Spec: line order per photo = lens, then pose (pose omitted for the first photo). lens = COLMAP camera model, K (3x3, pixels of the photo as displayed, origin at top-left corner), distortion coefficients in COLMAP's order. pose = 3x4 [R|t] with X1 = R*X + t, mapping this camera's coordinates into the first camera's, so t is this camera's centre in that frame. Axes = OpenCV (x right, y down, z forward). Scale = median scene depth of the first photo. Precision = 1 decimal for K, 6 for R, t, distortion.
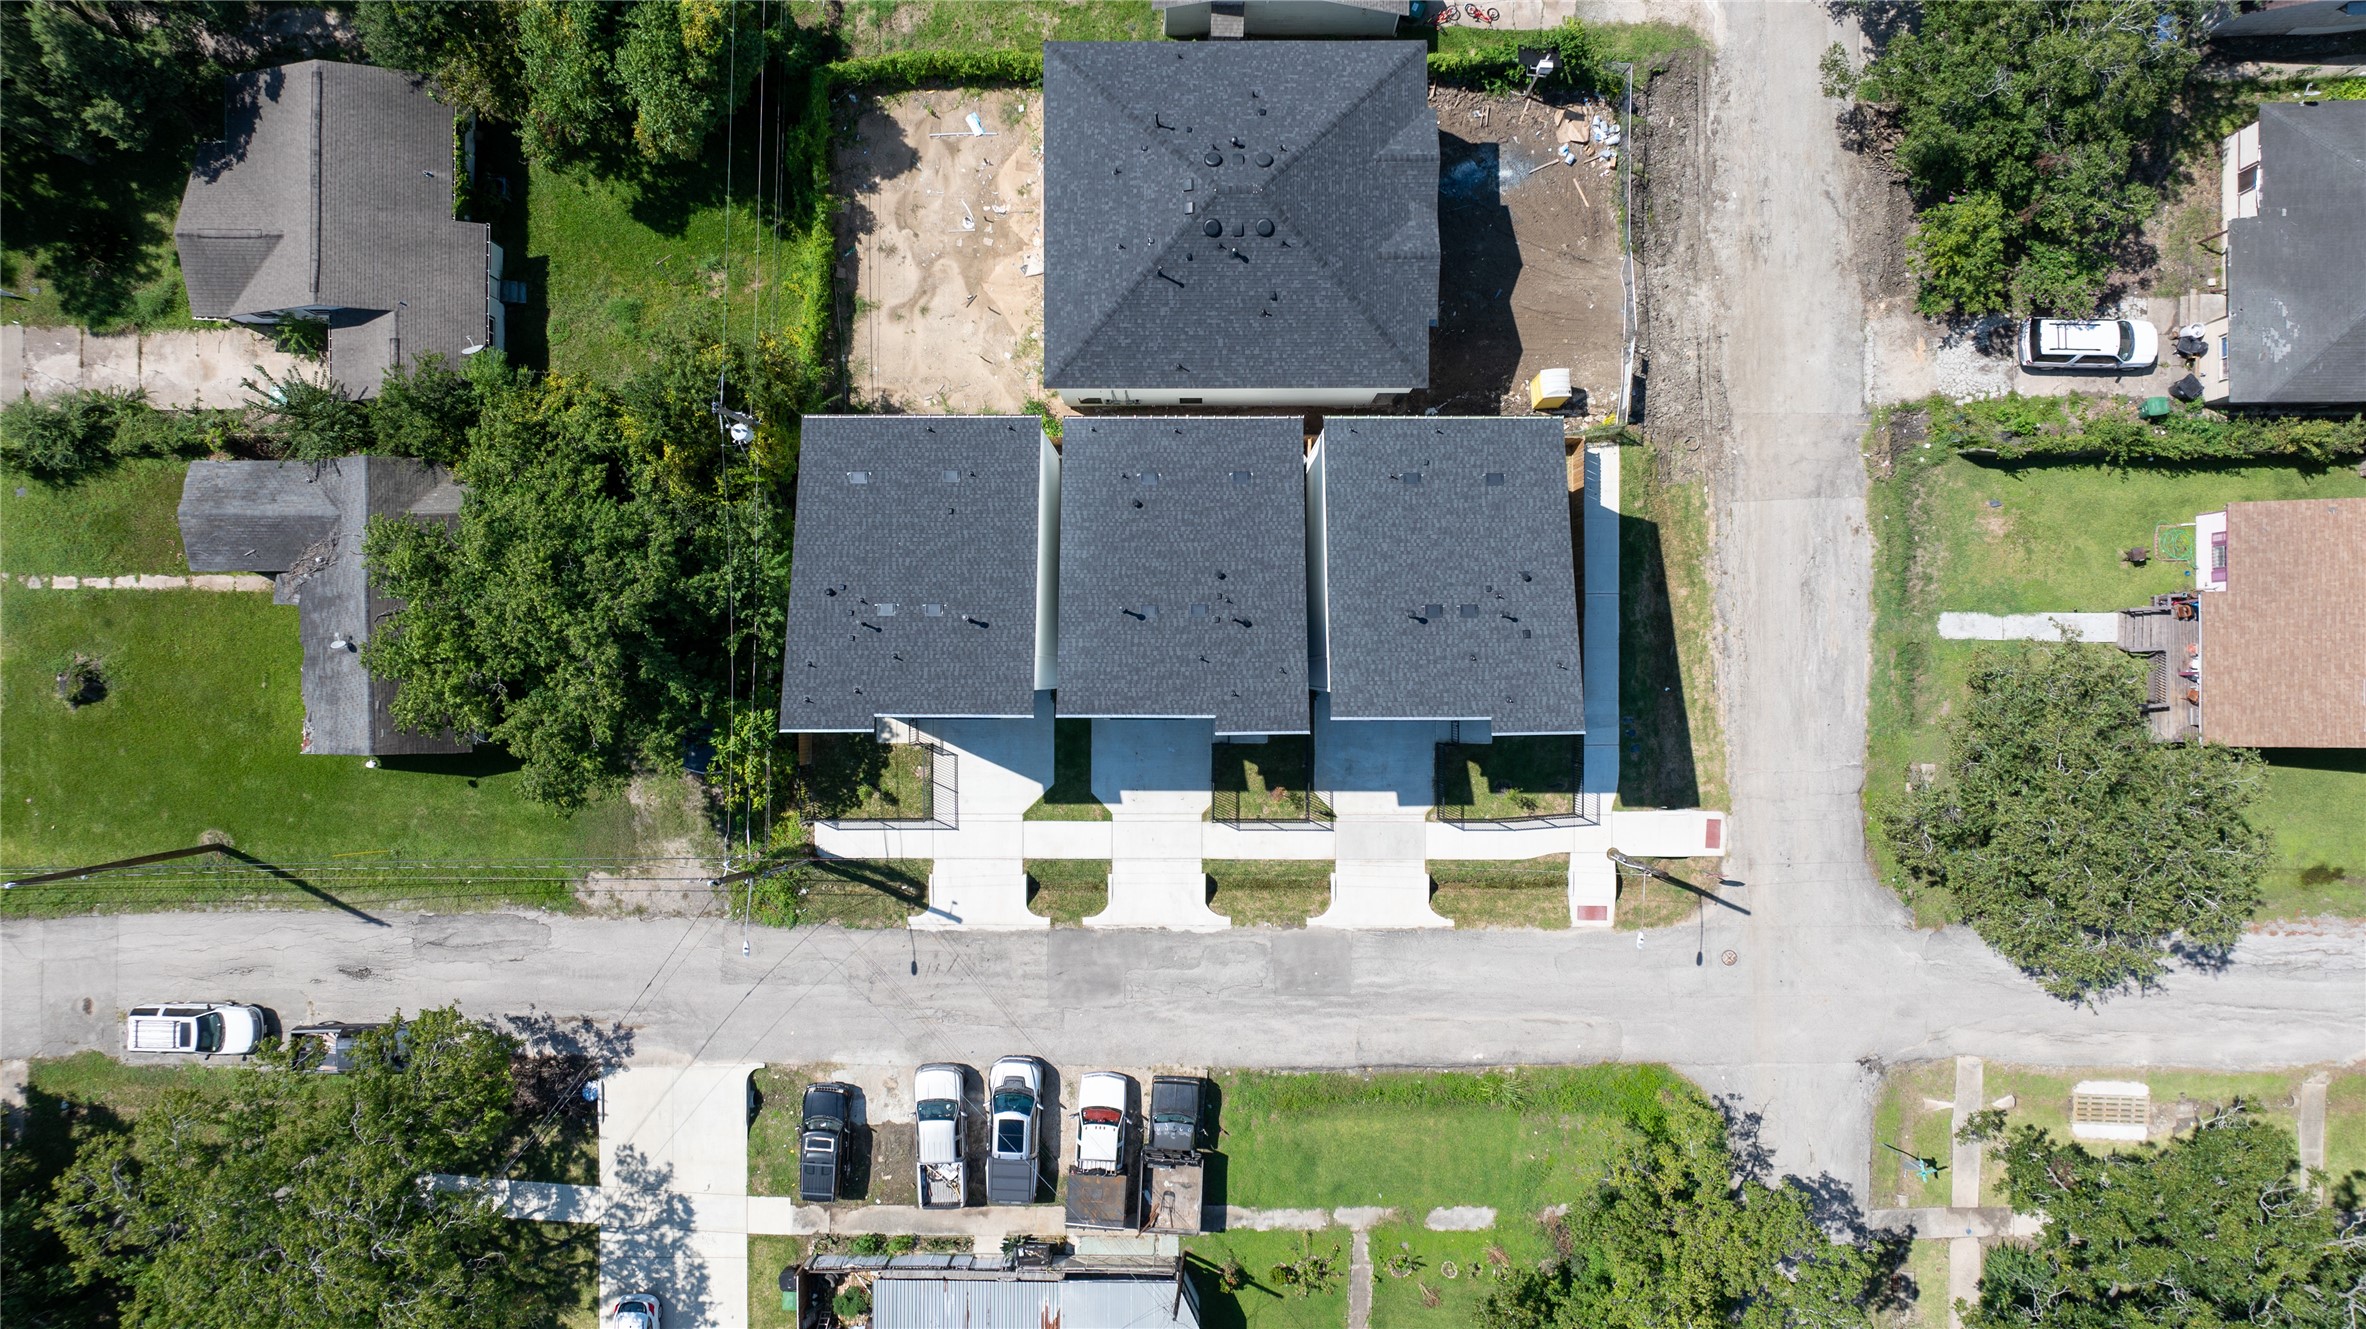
lens RADIAL K [[1675.5, 0, 1196.2], [0, 1675.5, 662.0], [0, 0, 1]] dist [-0.010525, -0.000184]
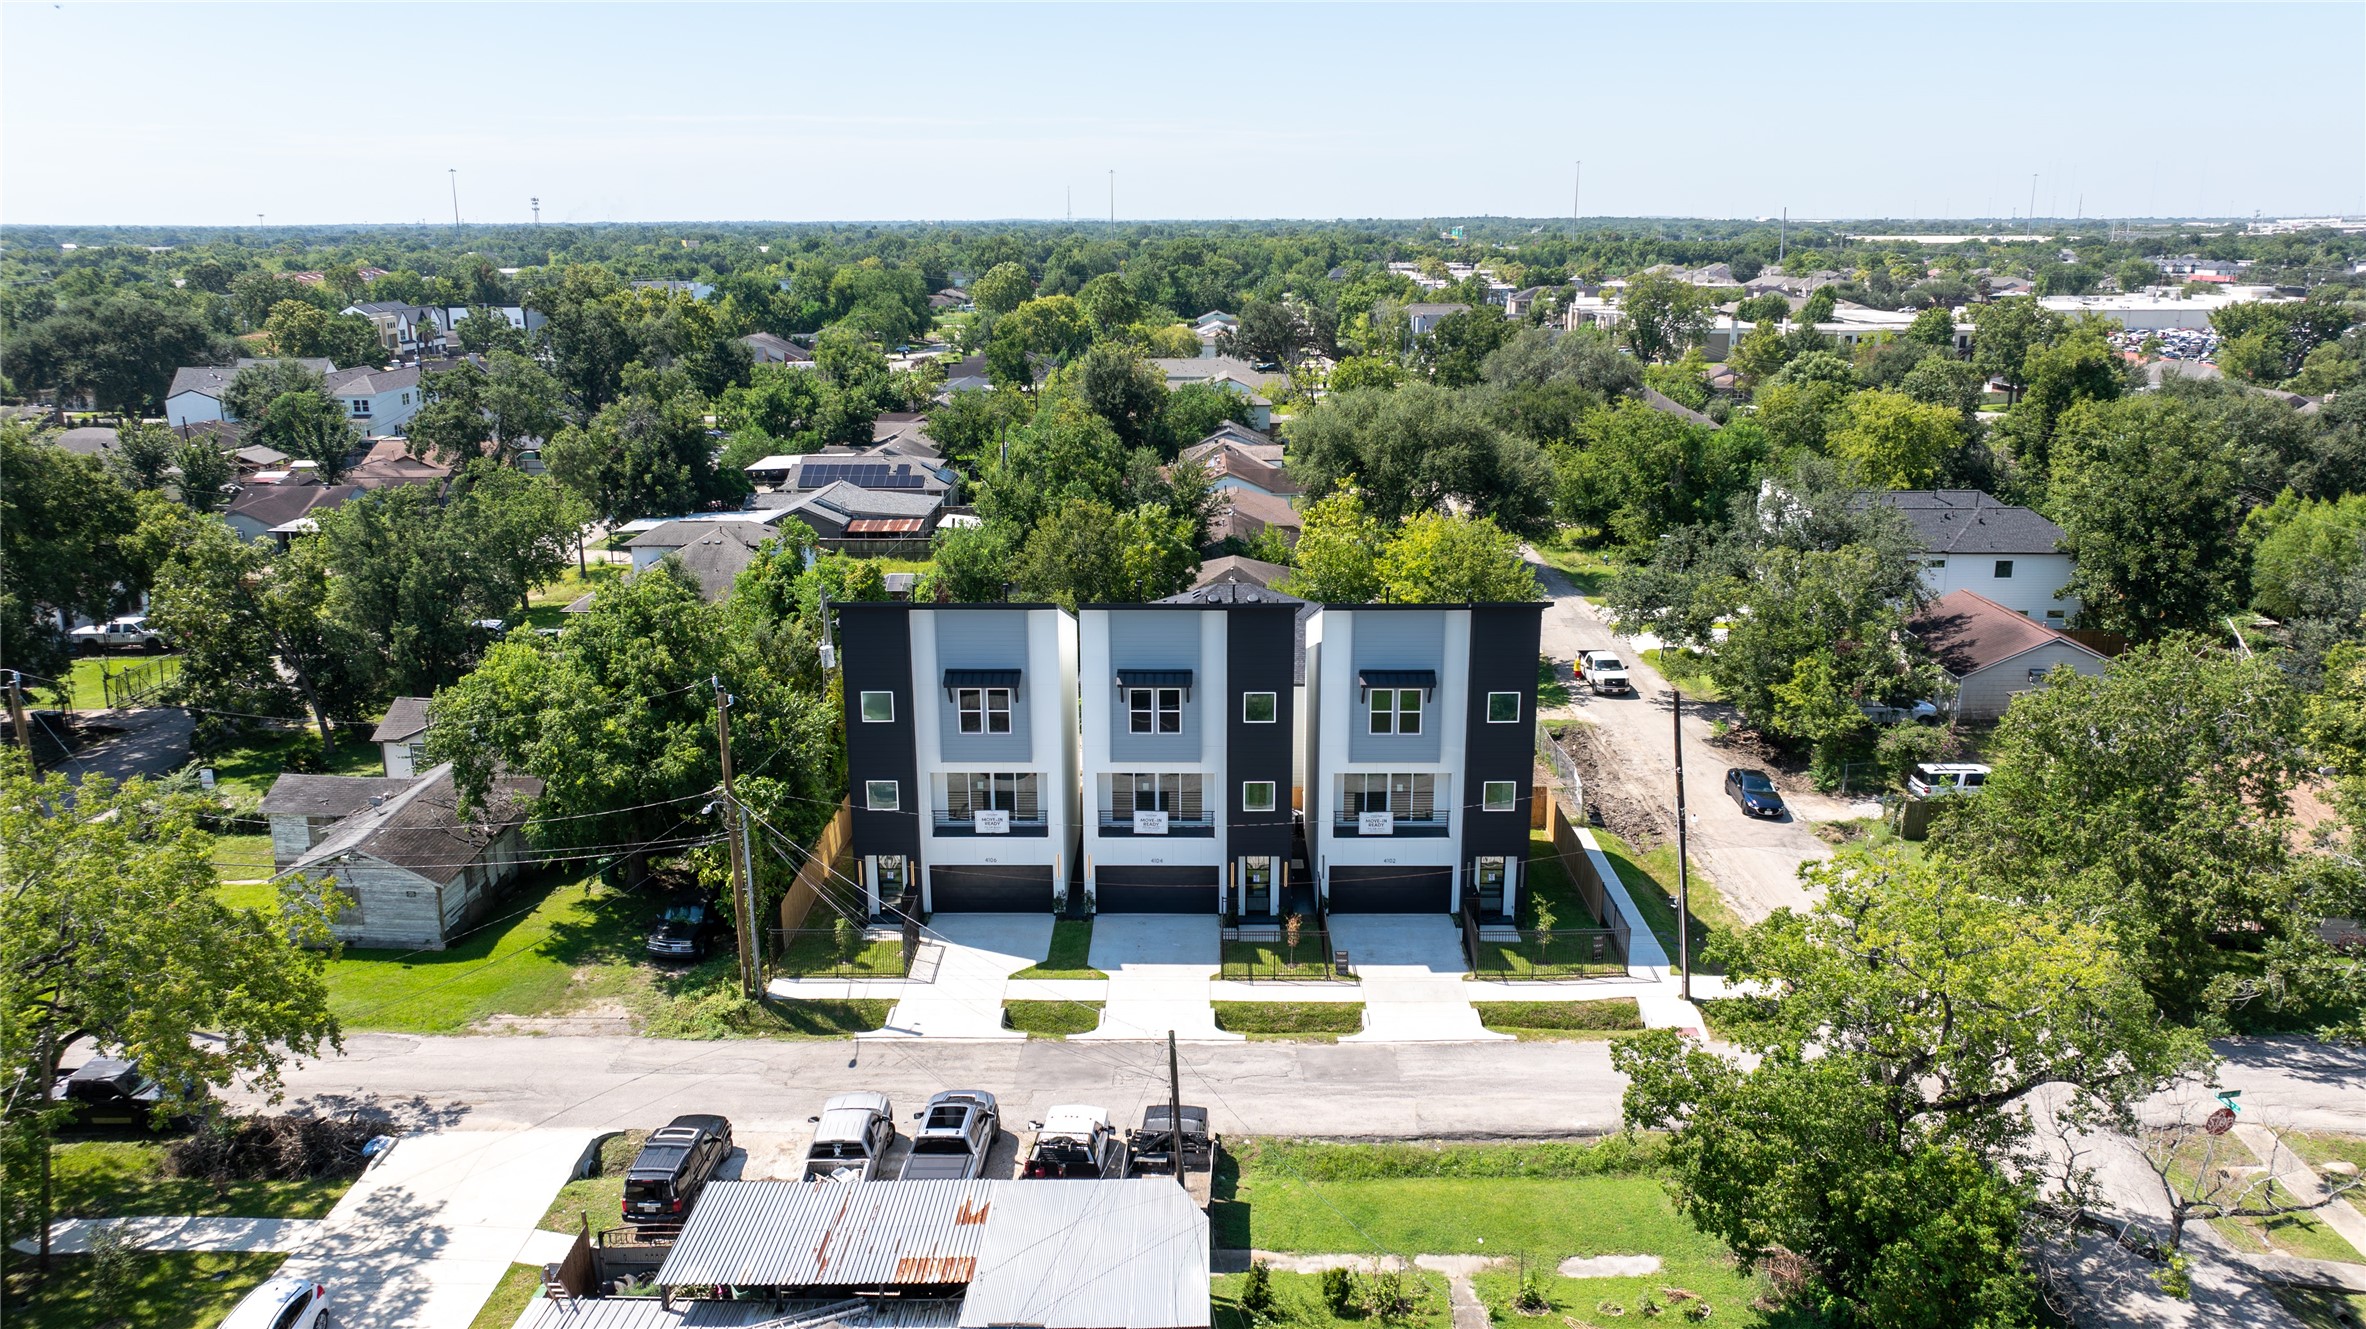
lens RADIAL K [[1674.9, 0, 1183.0], [0, 1674.9, 664.5], [0, 0, 1]] dist [0.000898, 0.001746]
pose [[0.999949, 0.003416, -0.009489, -0.003107], [-0.010061, 0.272875, -0.961997, 0.900436], [-0.000697, 0.962043, 0.272896, 0.597349]]
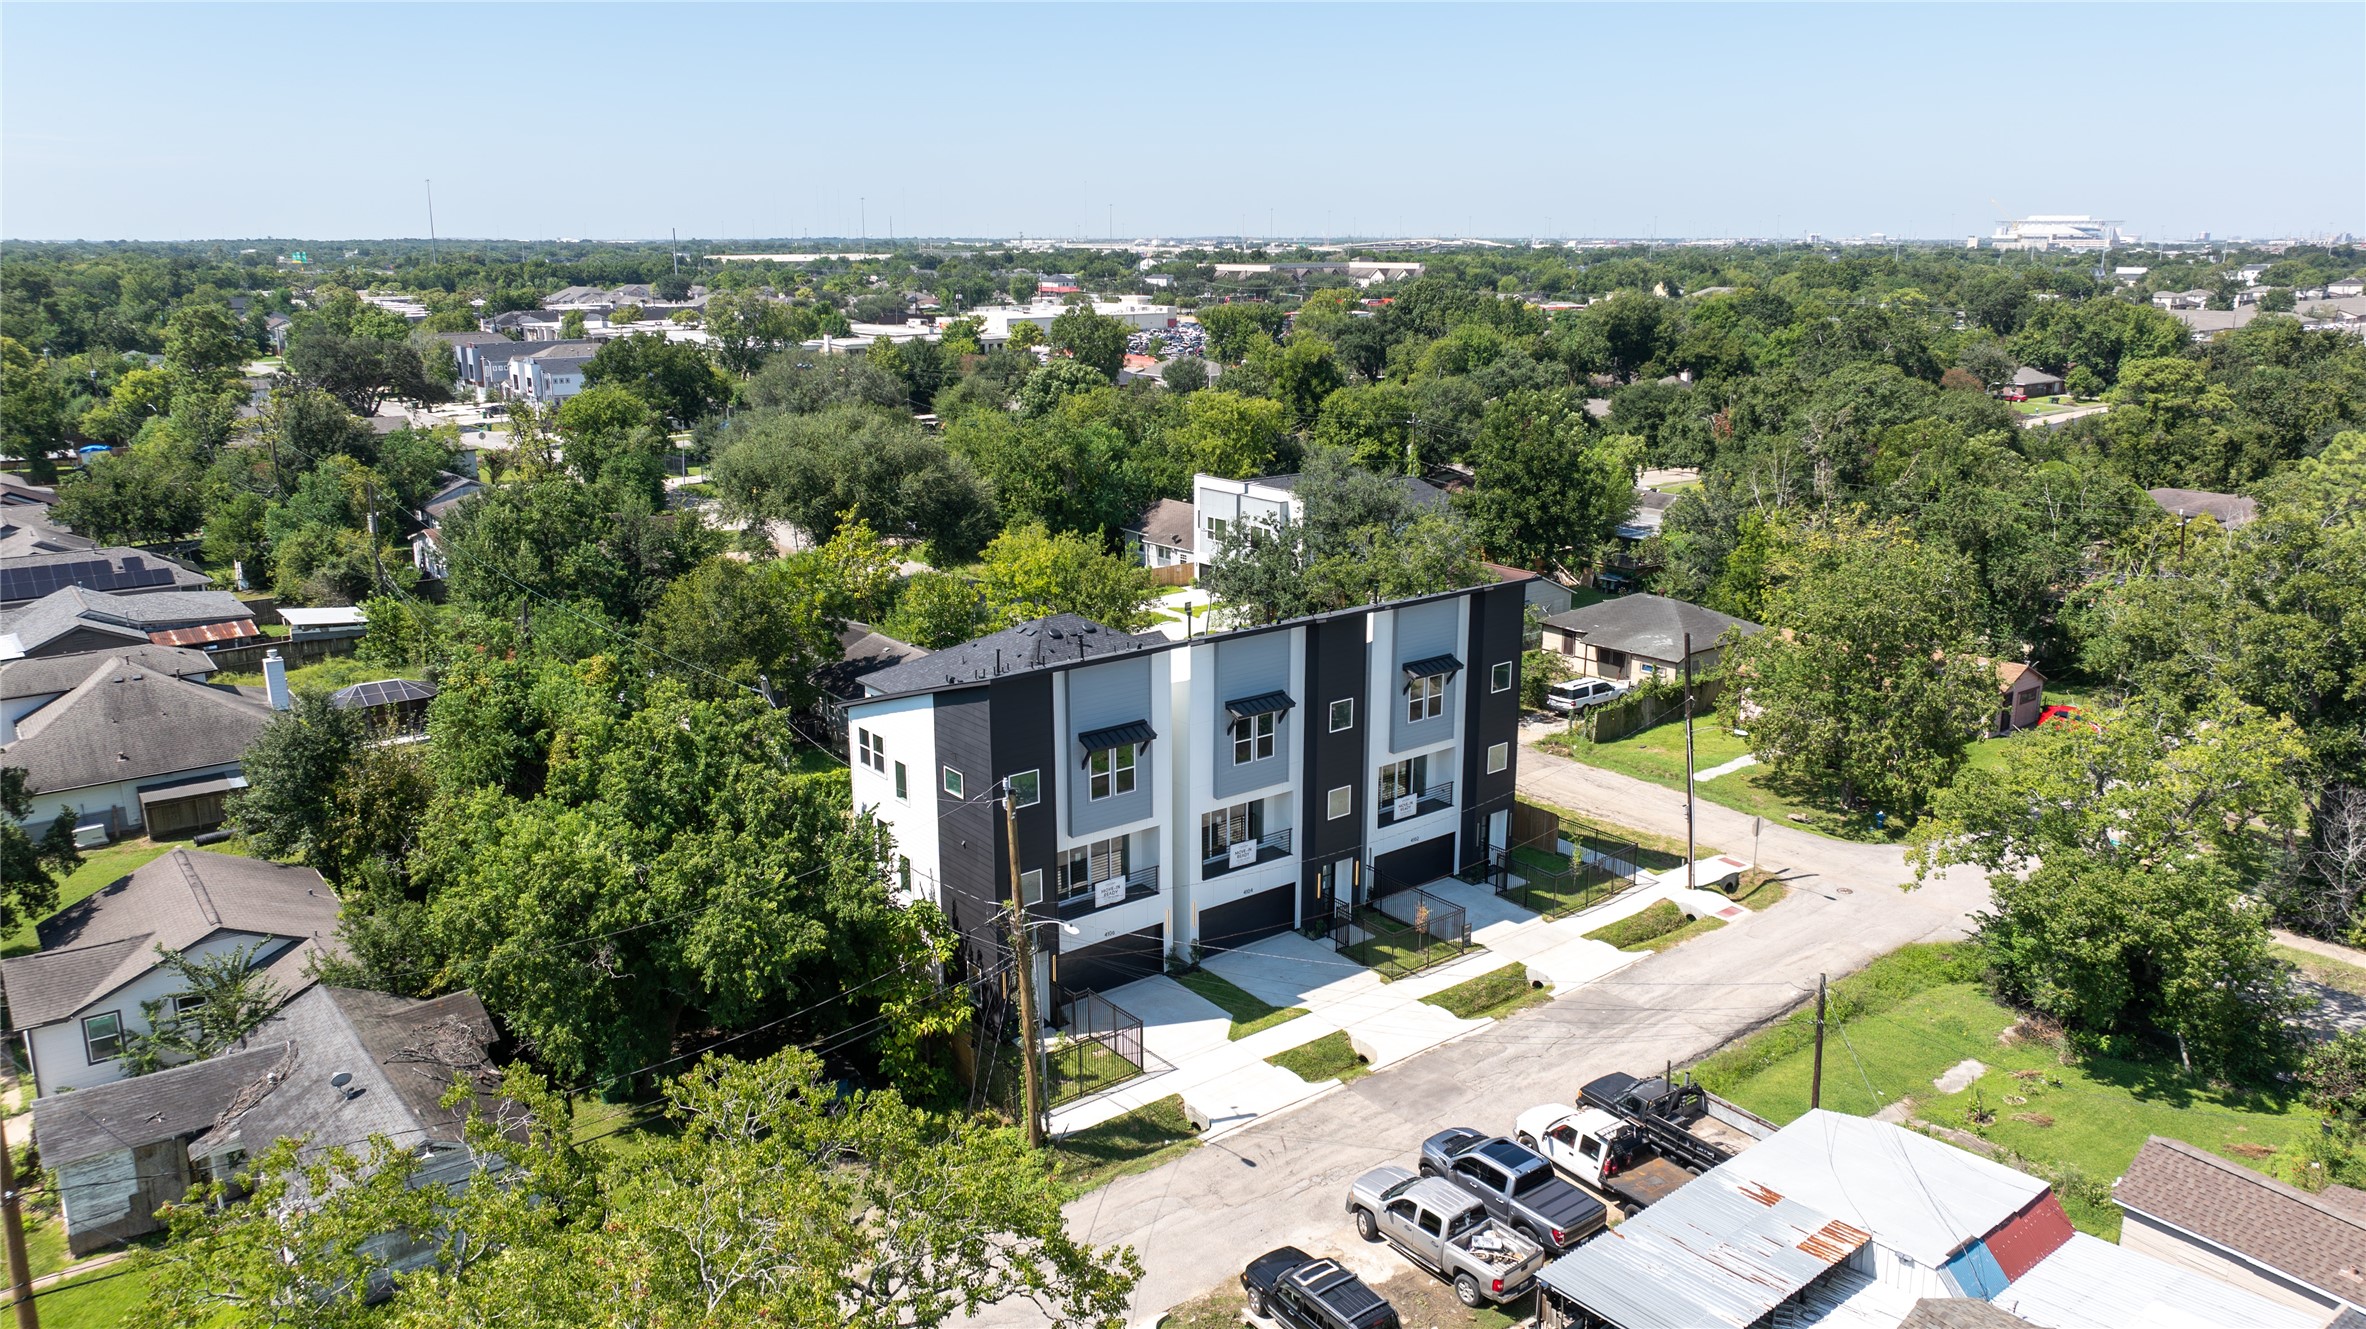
lens RADIAL K [[1675.5, 0, 1196.2], [0, 1675.5, 662.0], [0, 0, 1]] dist [-0.010525, -0.000184]
pose [[0.783216, -0.151509, 0.603007, -0.592719], [0.621654, 0.207886, -0.755202, 0.675045], [-0.010937, 0.966348, 0.257005, 0.601723]]
